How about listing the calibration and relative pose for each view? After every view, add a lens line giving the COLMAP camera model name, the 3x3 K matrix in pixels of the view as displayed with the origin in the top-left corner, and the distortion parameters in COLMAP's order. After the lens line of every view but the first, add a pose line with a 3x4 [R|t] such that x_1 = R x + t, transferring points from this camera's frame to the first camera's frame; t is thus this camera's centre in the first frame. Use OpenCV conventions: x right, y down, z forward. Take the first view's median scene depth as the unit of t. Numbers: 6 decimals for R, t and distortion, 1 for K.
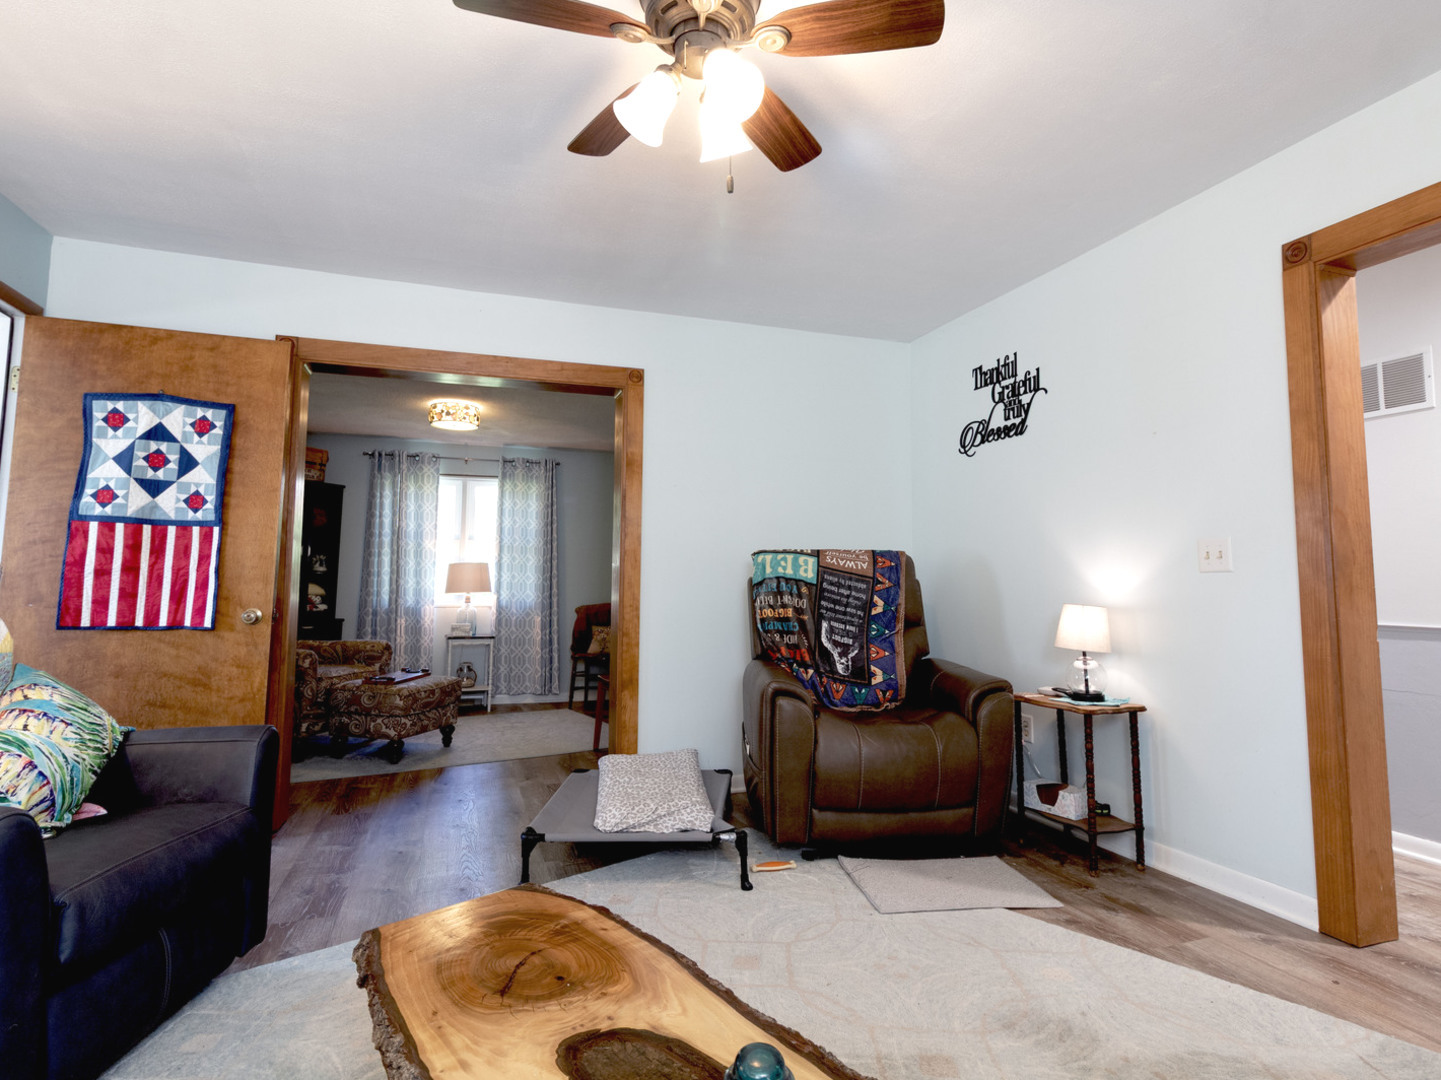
lens RADIAL K [[757.1, 0, 721.4], [0, 757.1, 521.4], [0, 0, 1]] dist [0.006168, -0.001752]
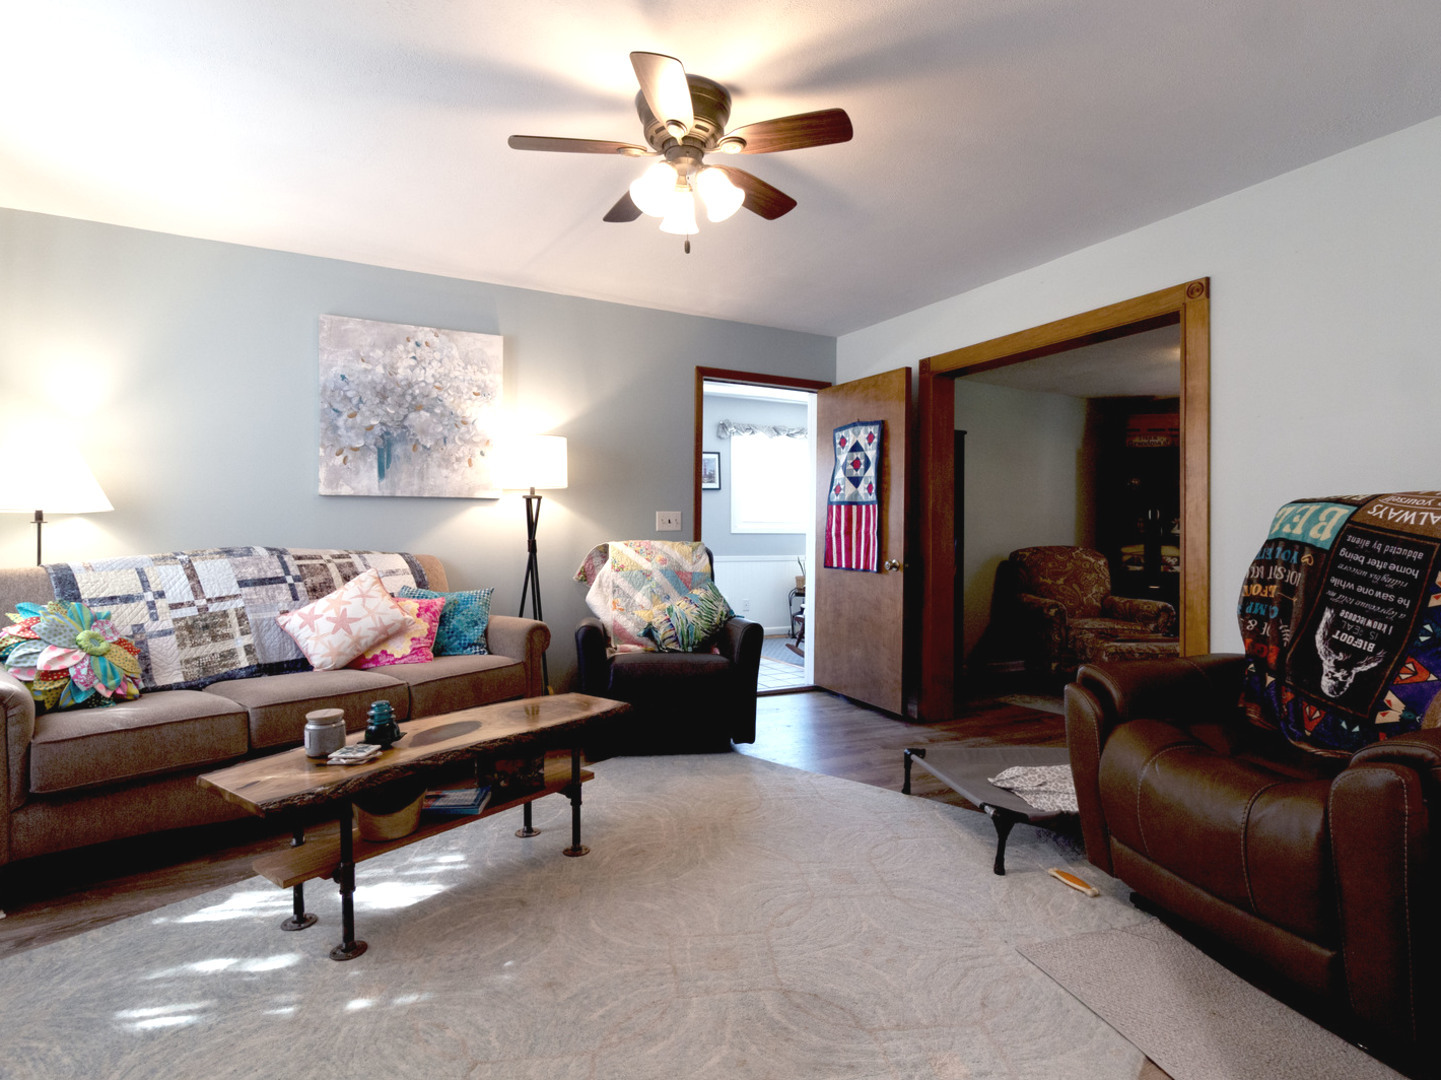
lens RADIAL K [[757.1, 0, 721.0], [0, 757.1, 520.6], [0, 0, 1]] dist [0.006168, -0.001752]
pose [[0.161349, -0.022226, -0.986647, 0.756451], [0.068600, 0.997581, -0.011254, 0.034676], [0.984510, -0.065868, 0.162484, 0.452681]]
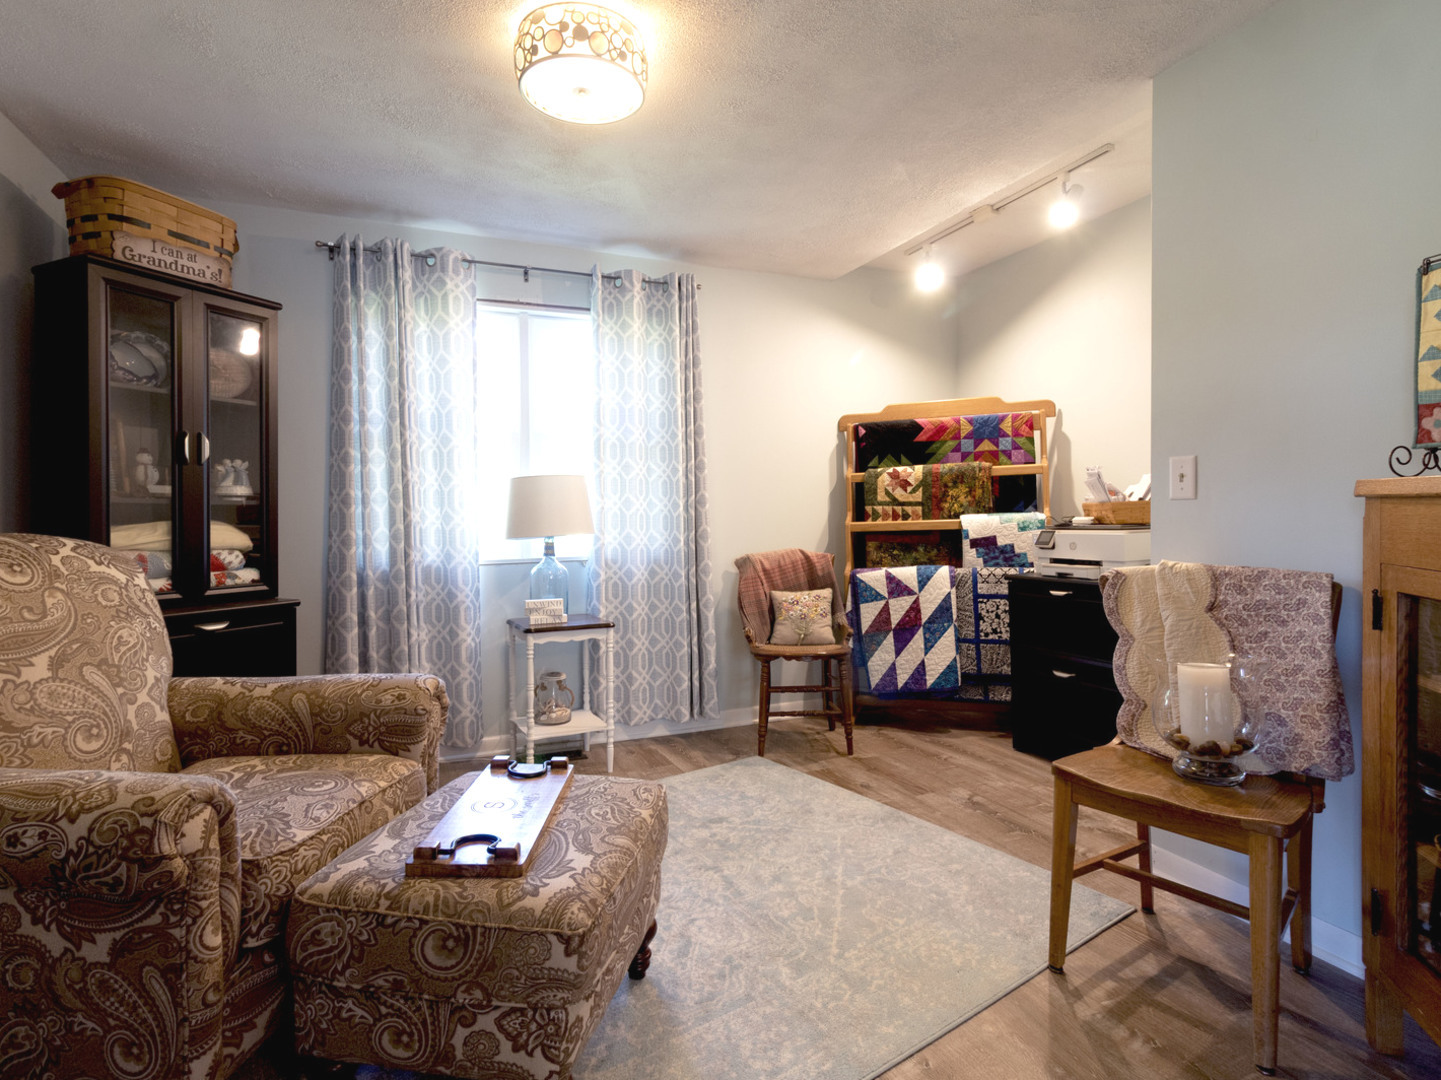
lens RADIAL K [[757.1, 0, 723.0], [0, 757.1, 518.6], [0, 0, 1]] dist [0.006168, -0.001752]
pose [[0.997071, -0.019145, 0.074053, -0.550103], [0.012519, 0.995960, 0.088918, 0.085629], [-0.075456, -0.087731, 0.993282, 1.059978]]
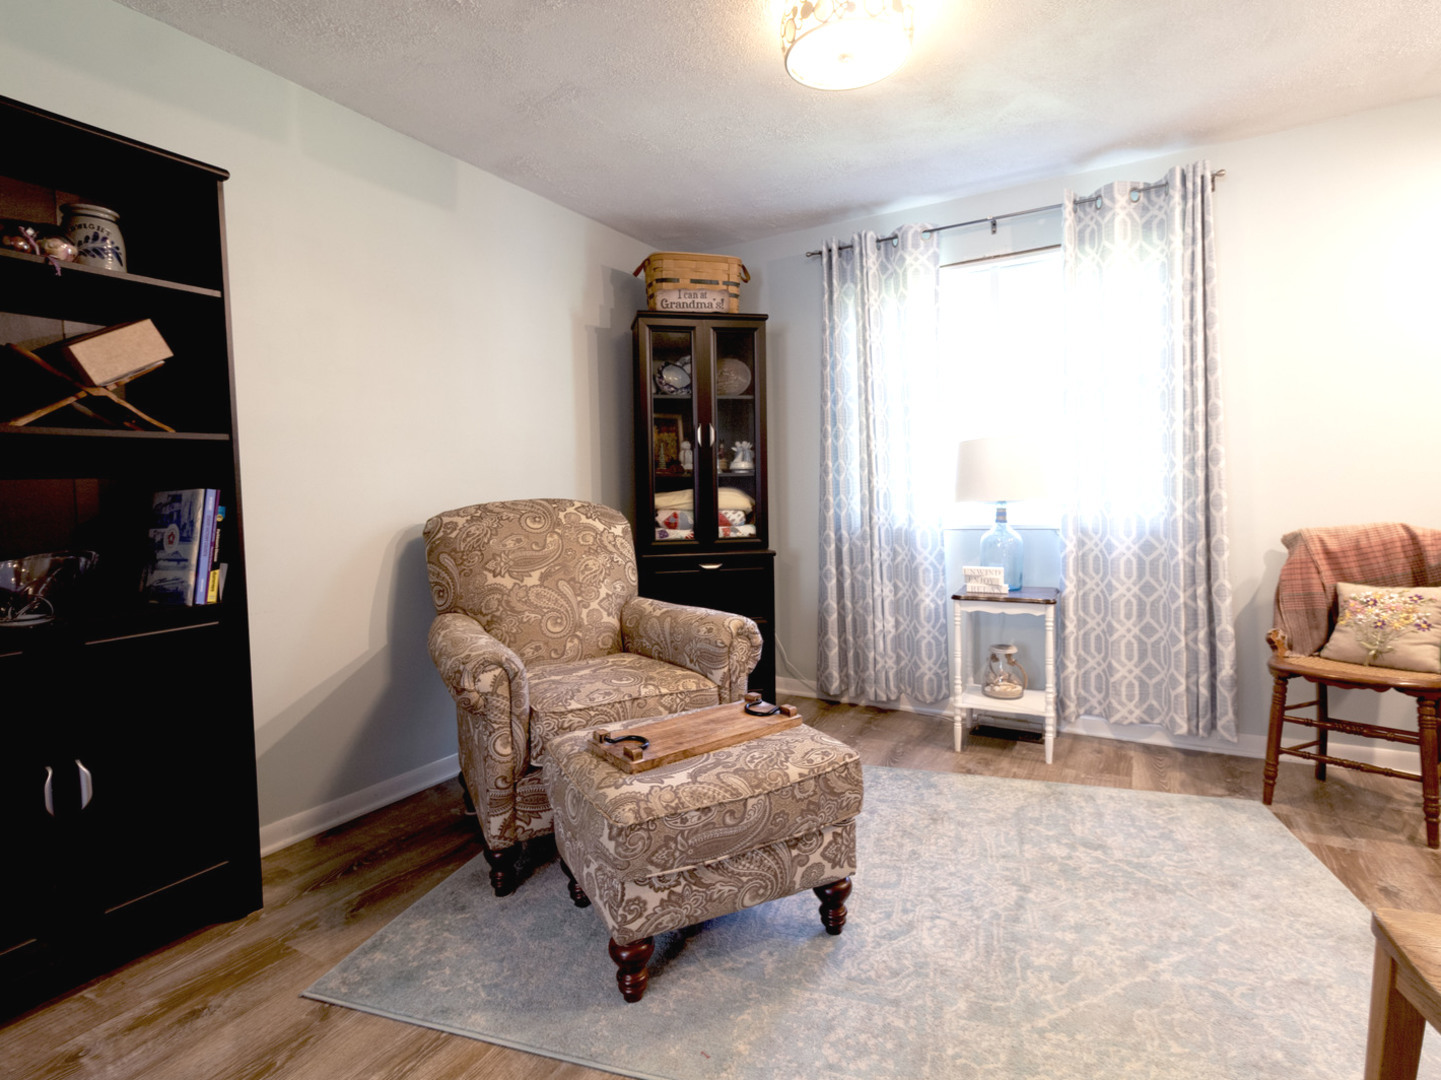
lens RADIAL K [[757.1, 0, 718.0], [0, 757.1, 519.1], [0, 0, 1]] dist [0.006168, -0.001752]
pose [[0.657320, 0.003825, -0.753602, -0.200145], [0.093029, 0.991927, 0.086178, 0.102889], [0.747848, -0.126753, 0.651657, 1.191573]]
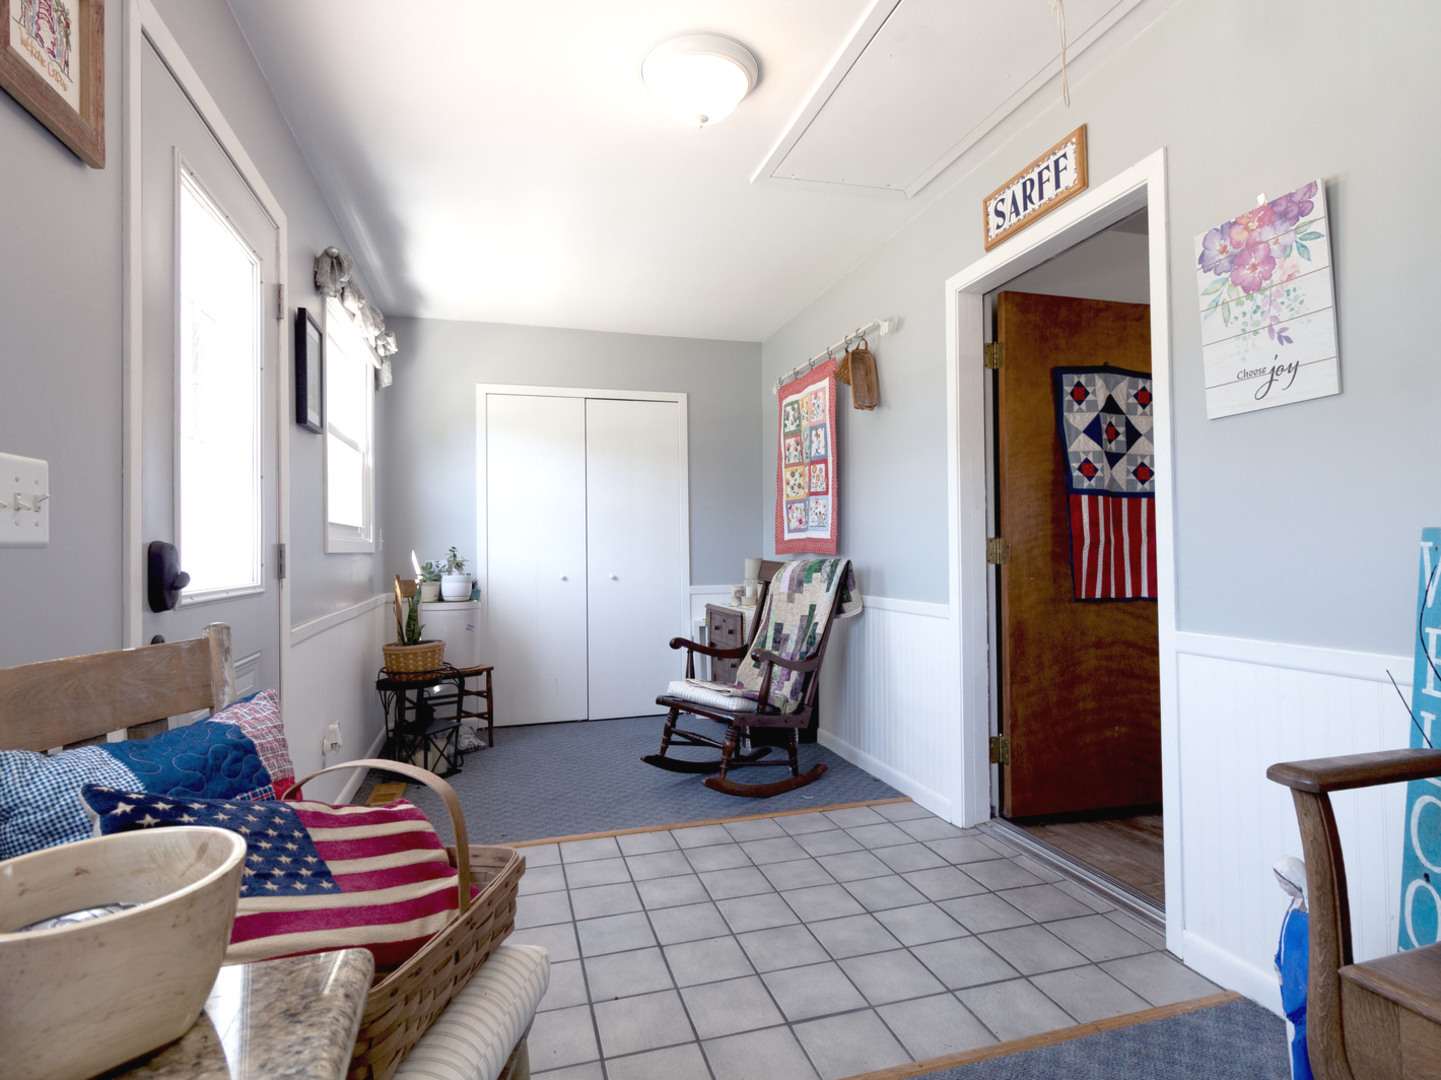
lens RADIAL K [[757.1, 0, 720.1], [0, 757.1, 539.1], [0, 0, 1]] dist [0.006168, -0.001752]
pose [[0.998652, -0.028959, -0.043067, -1.205854], [0.030780, 0.998633, 0.042243, 0.001397], [0.041785, -0.043512, 0.998179, -0.024499]]
